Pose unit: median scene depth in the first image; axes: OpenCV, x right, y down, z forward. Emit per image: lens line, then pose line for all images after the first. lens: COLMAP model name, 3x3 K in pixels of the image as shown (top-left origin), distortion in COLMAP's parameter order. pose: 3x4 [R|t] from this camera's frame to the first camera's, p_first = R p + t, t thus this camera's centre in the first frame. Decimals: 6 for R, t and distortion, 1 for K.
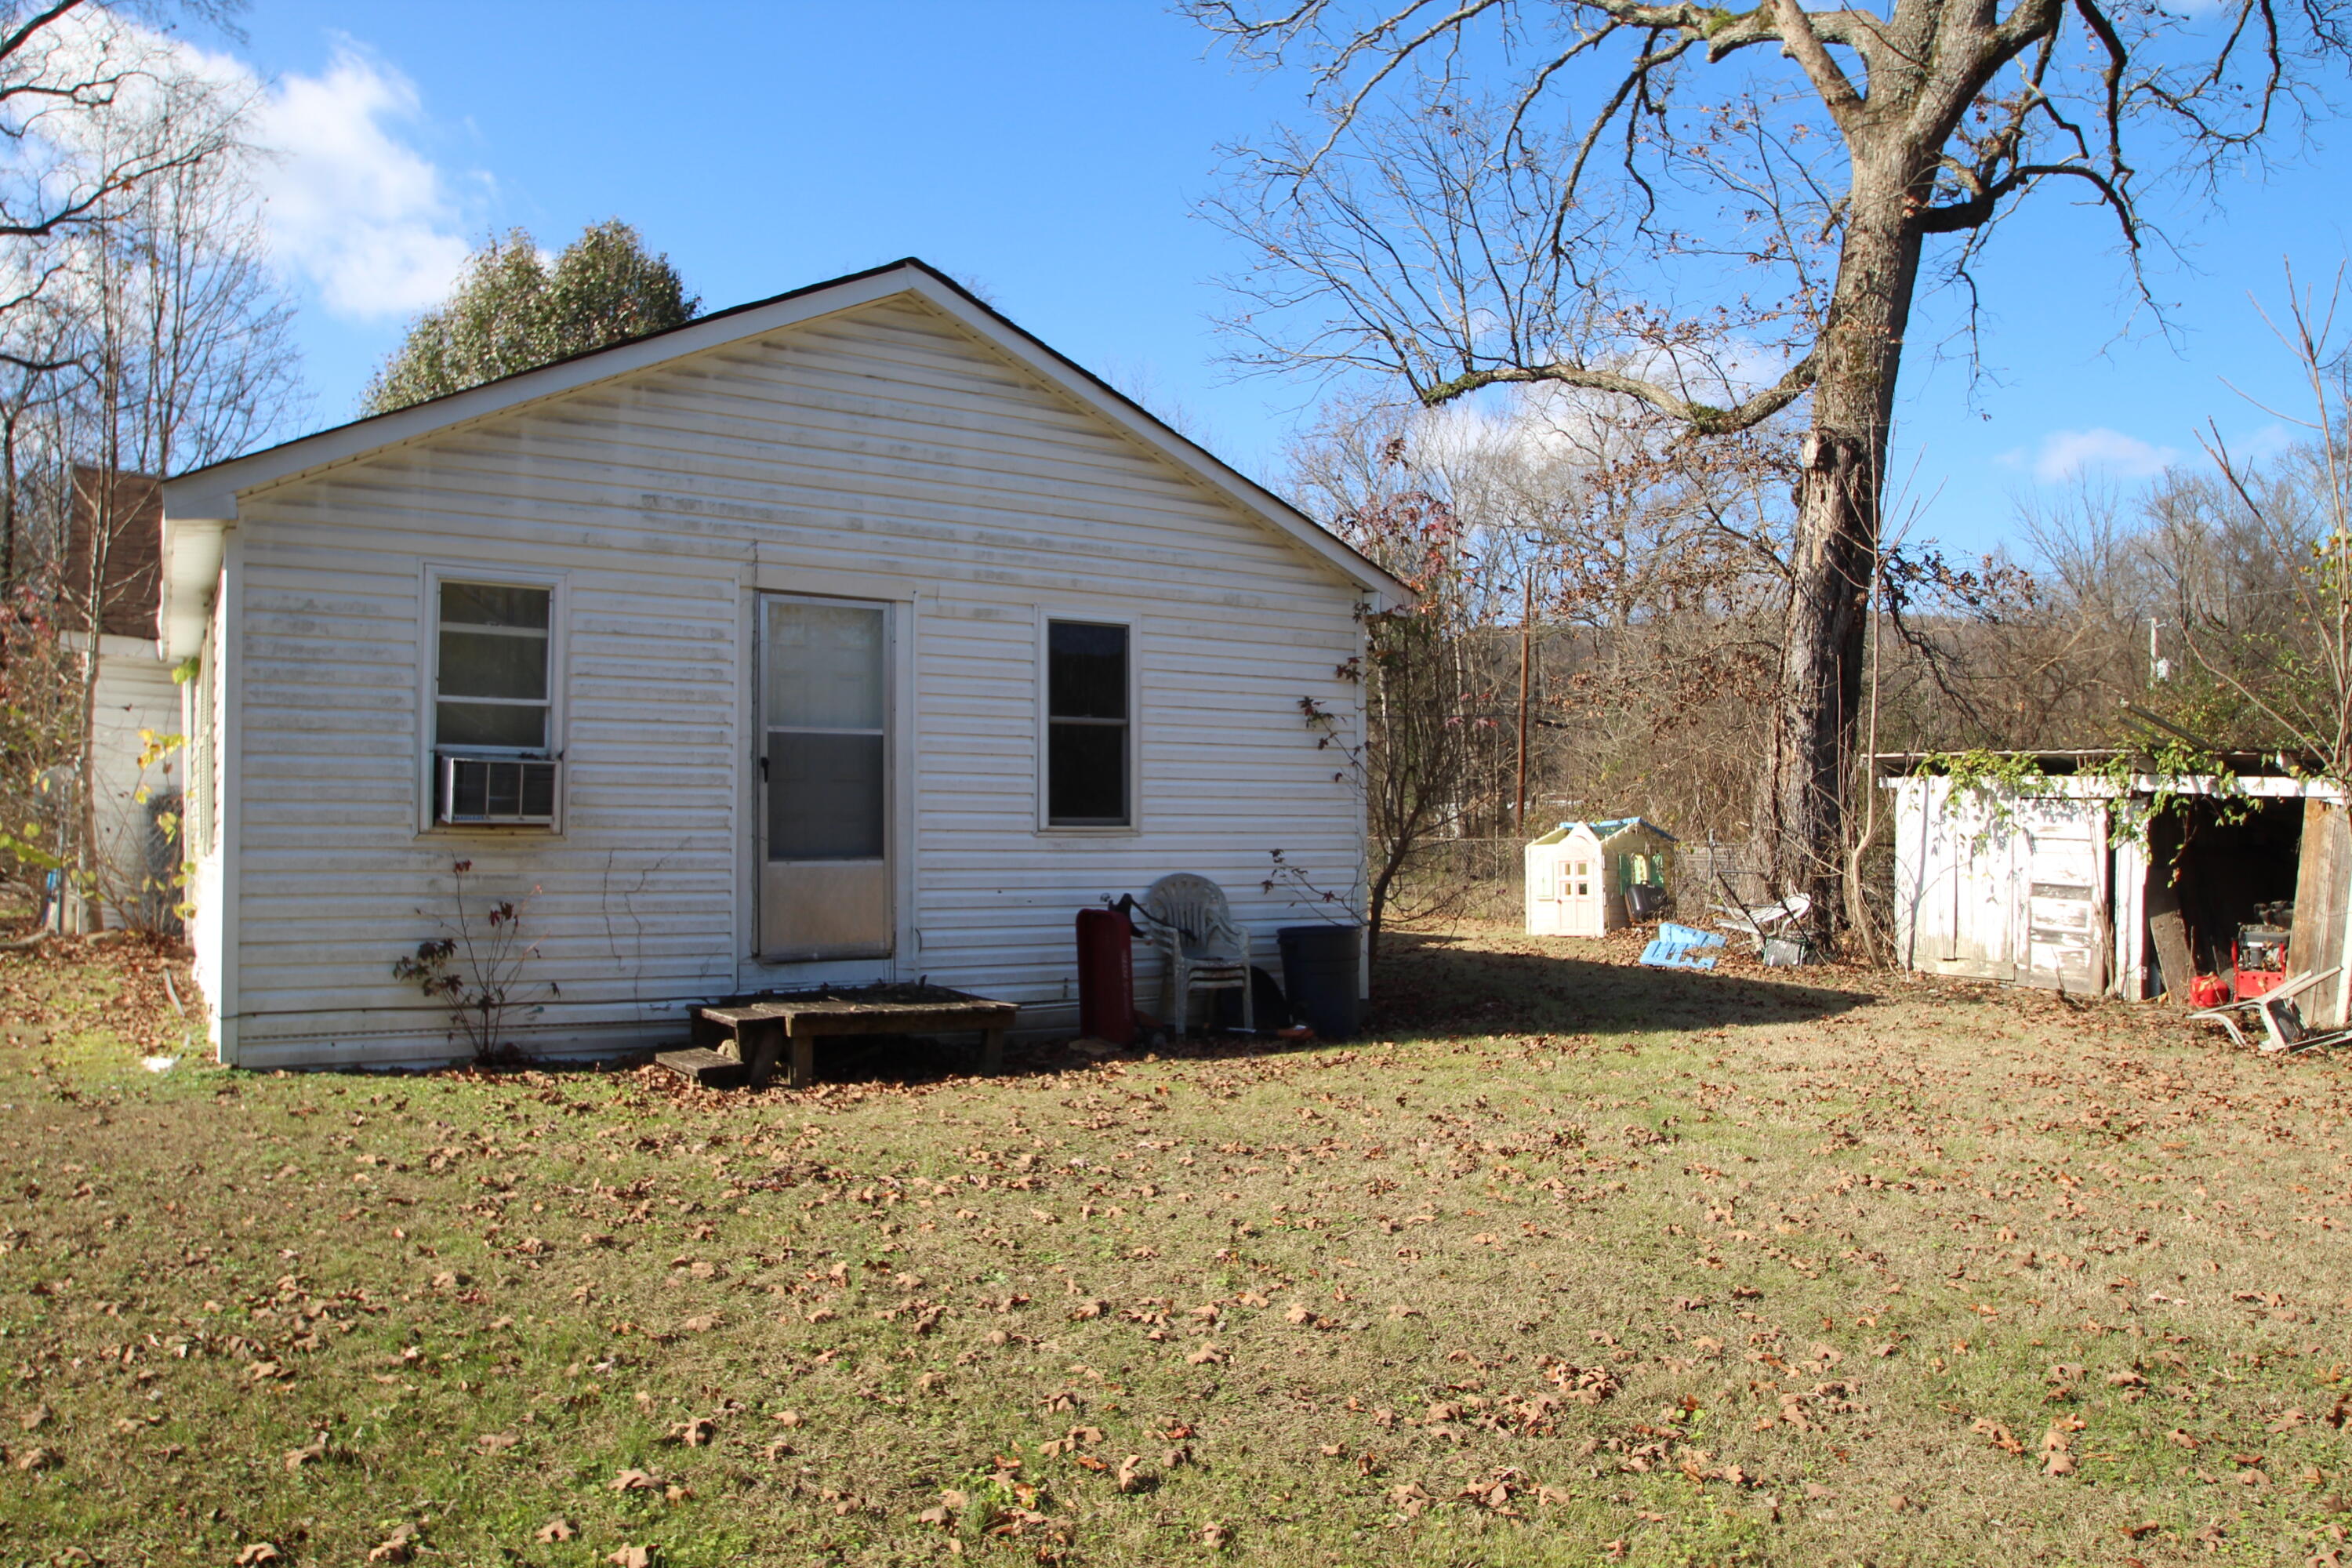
lens RADIAL K [[1720.5, 0, 1175.9], [0, 1720.5, 793.7], [0, 0, 1]] dist [-0.041552, 0.001335]
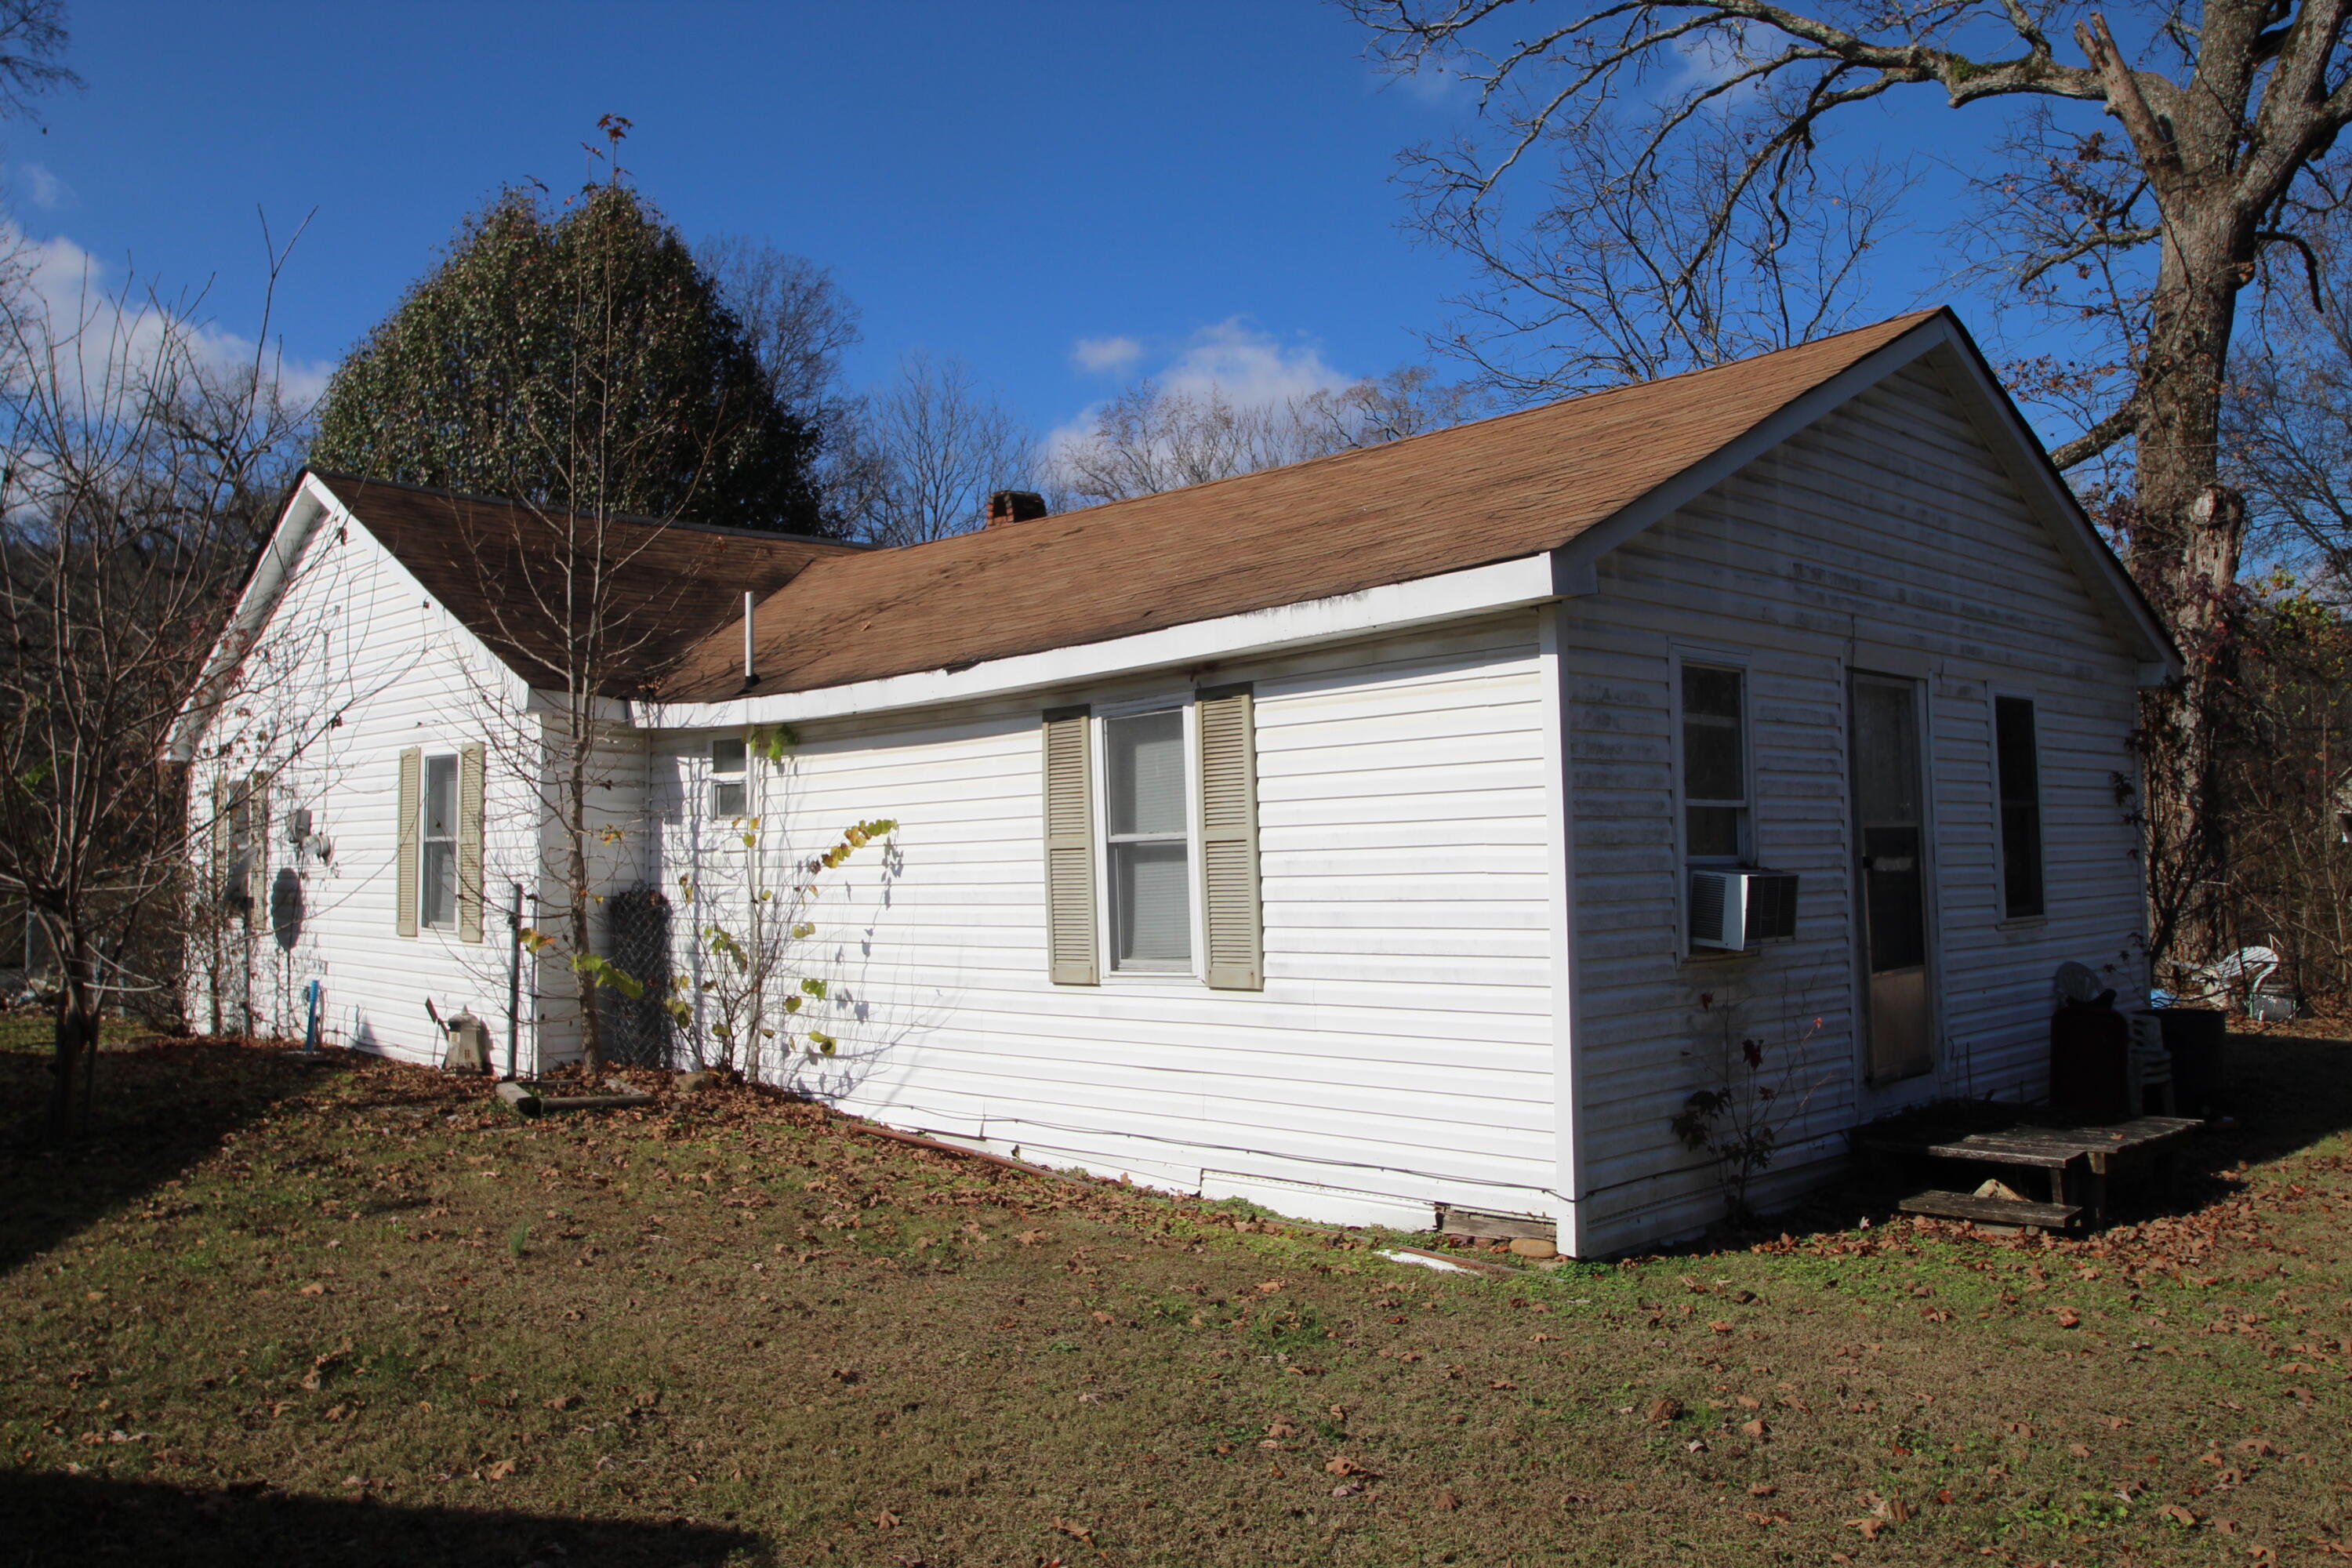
lens RADIAL K [[1847.5, 0, 1176.3], [0, 1847.5, 782.4], [0, 0, 1]] dist [-0.043614, -0.004191]
pose [[0.975653, -0.010759, 0.219055, -0.441230], [0.015111, 0.999720, -0.018203, -0.026493], [-0.218798, 0.021070, 0.975543, 0.080268]]
